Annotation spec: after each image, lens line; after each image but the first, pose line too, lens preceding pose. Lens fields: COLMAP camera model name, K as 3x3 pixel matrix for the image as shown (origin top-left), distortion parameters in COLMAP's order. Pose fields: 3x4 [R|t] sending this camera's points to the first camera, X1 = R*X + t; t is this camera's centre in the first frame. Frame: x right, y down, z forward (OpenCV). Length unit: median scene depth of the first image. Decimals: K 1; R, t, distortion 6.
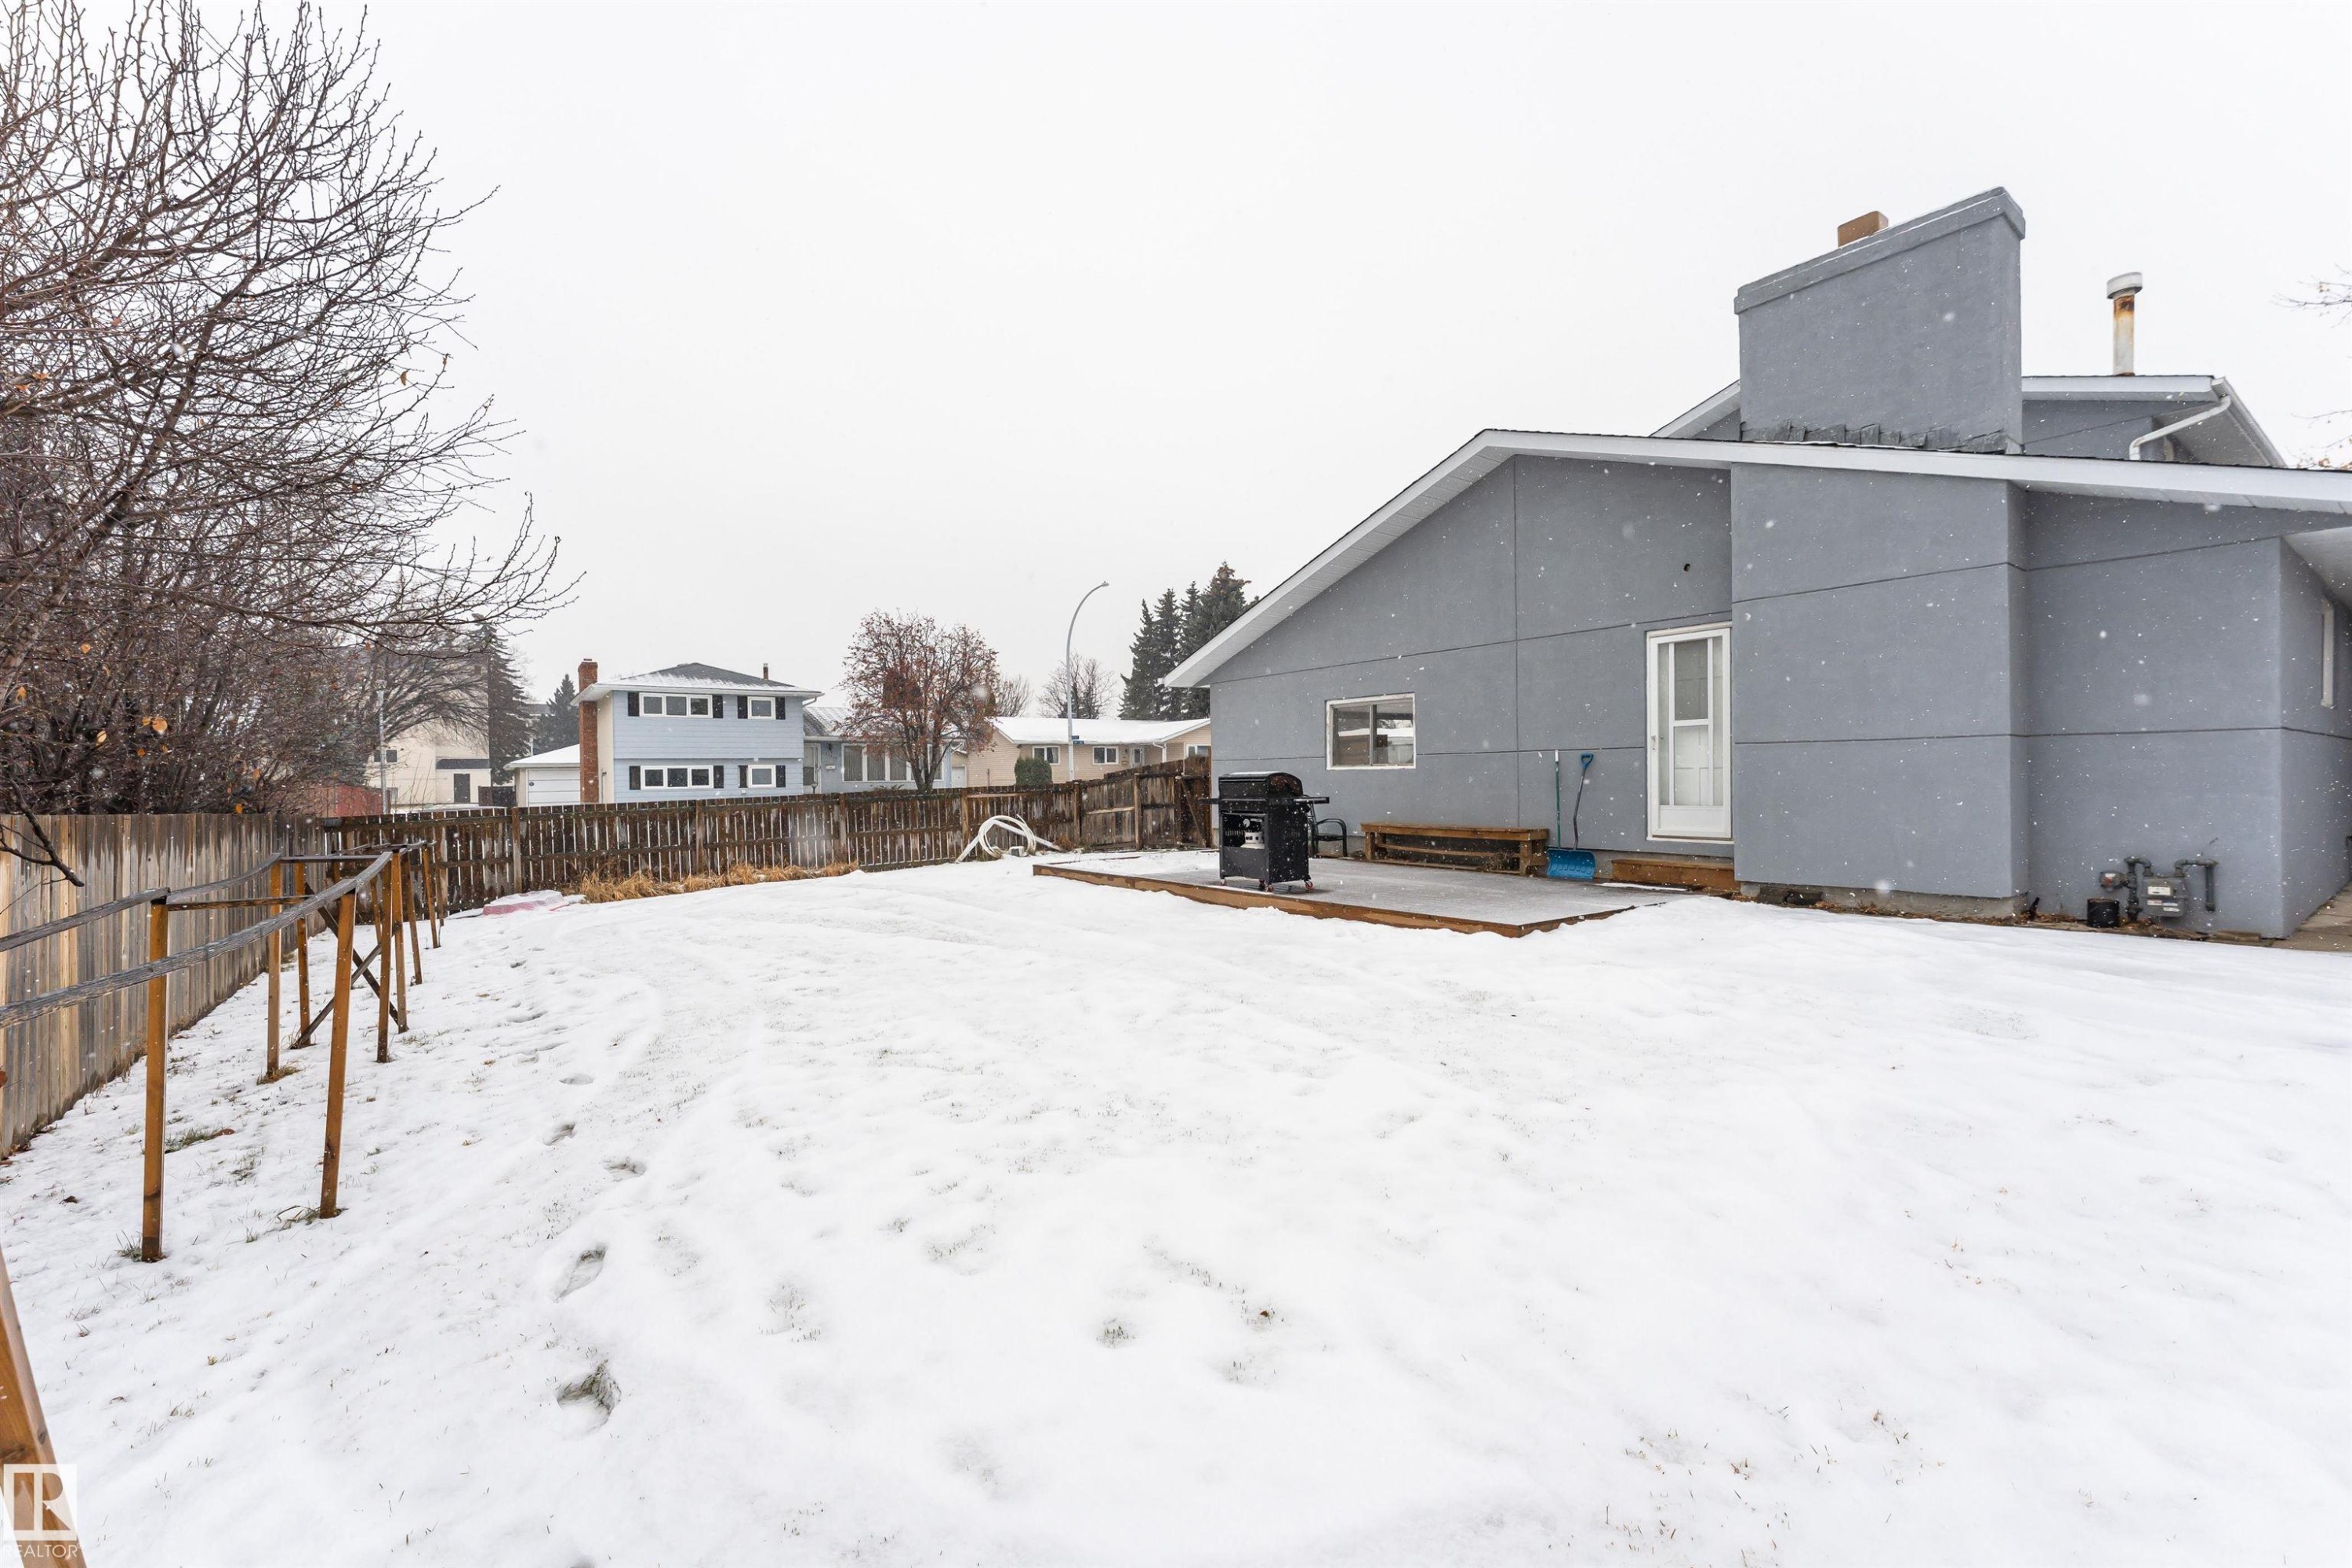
lens RADIAL K [[929.5, 0, 1162.4], [0, 929.5, 784.0], [0, 0, 1]] dist [0.002601, -0.000274]
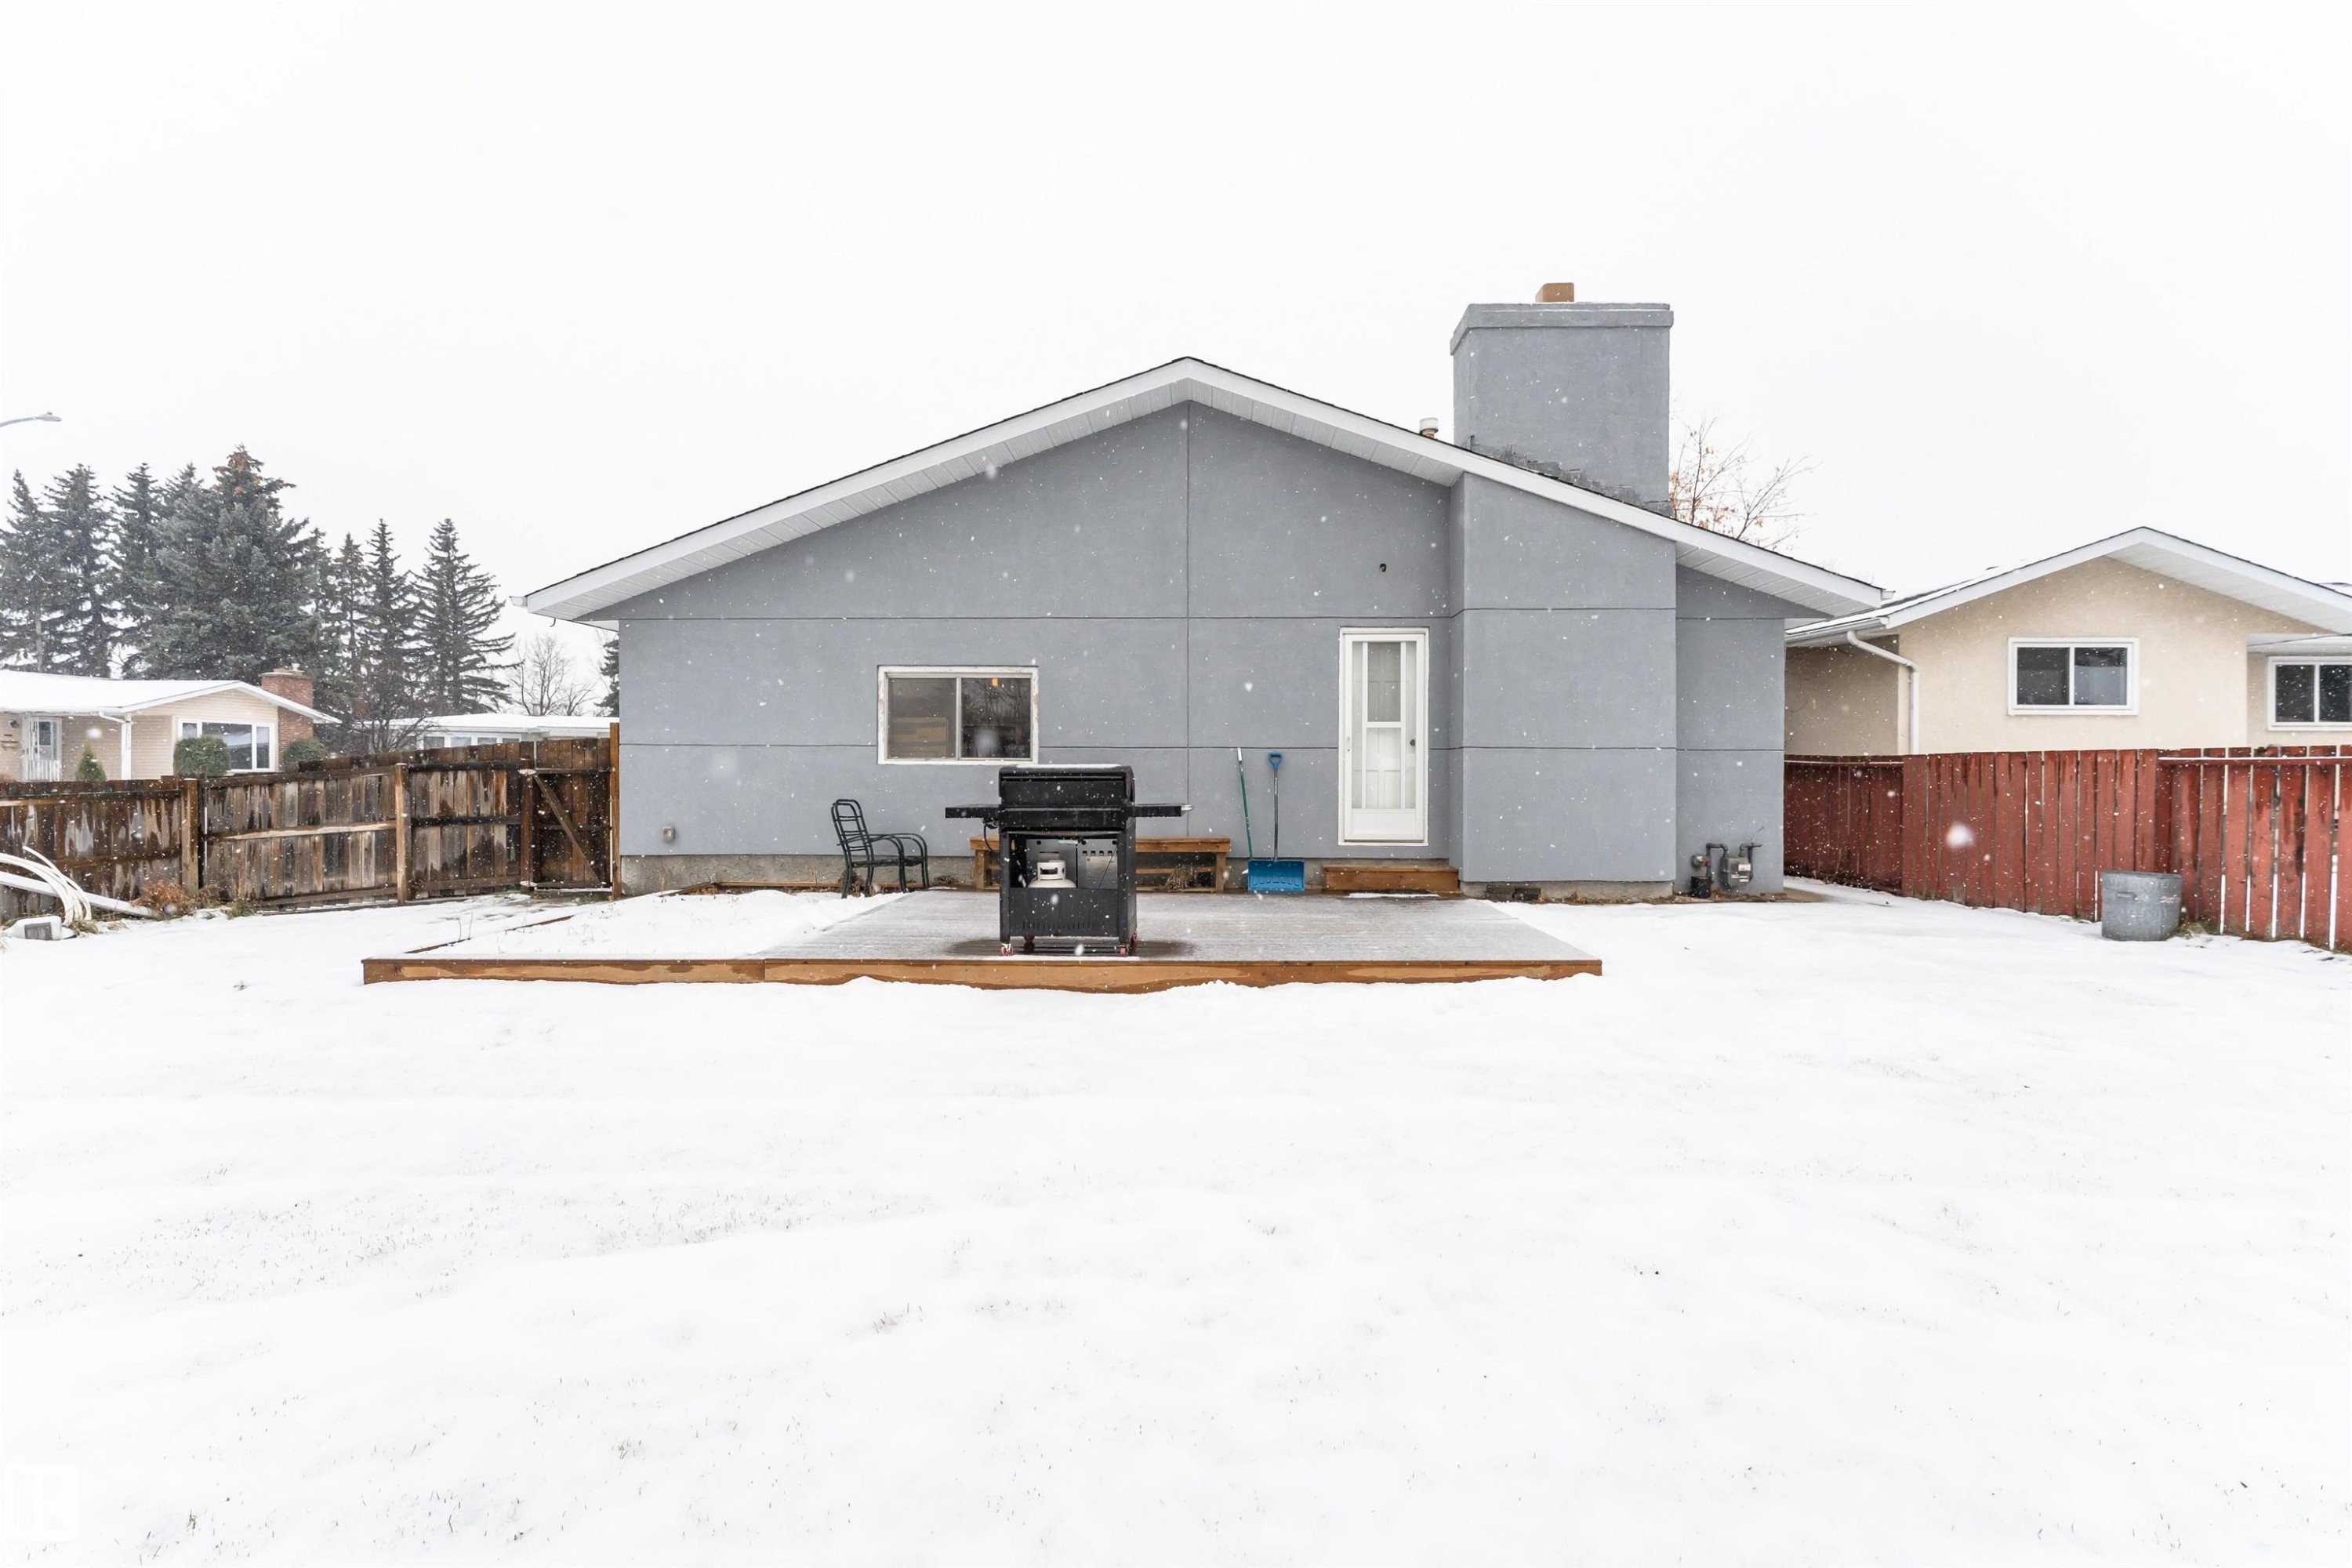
lens RADIAL K [[929.5, 0, 1181.2], [0, 929.5, 782.0], [0, 0, 1]] dist [0.002601, -0.000274]
pose [[0.615265, 0.008027, 0.788279, -0.294210], [-0.004710, 0.999968, -0.006506, 0.002087], [-0.788306, 0.000290, 0.615283, 0.478896]]
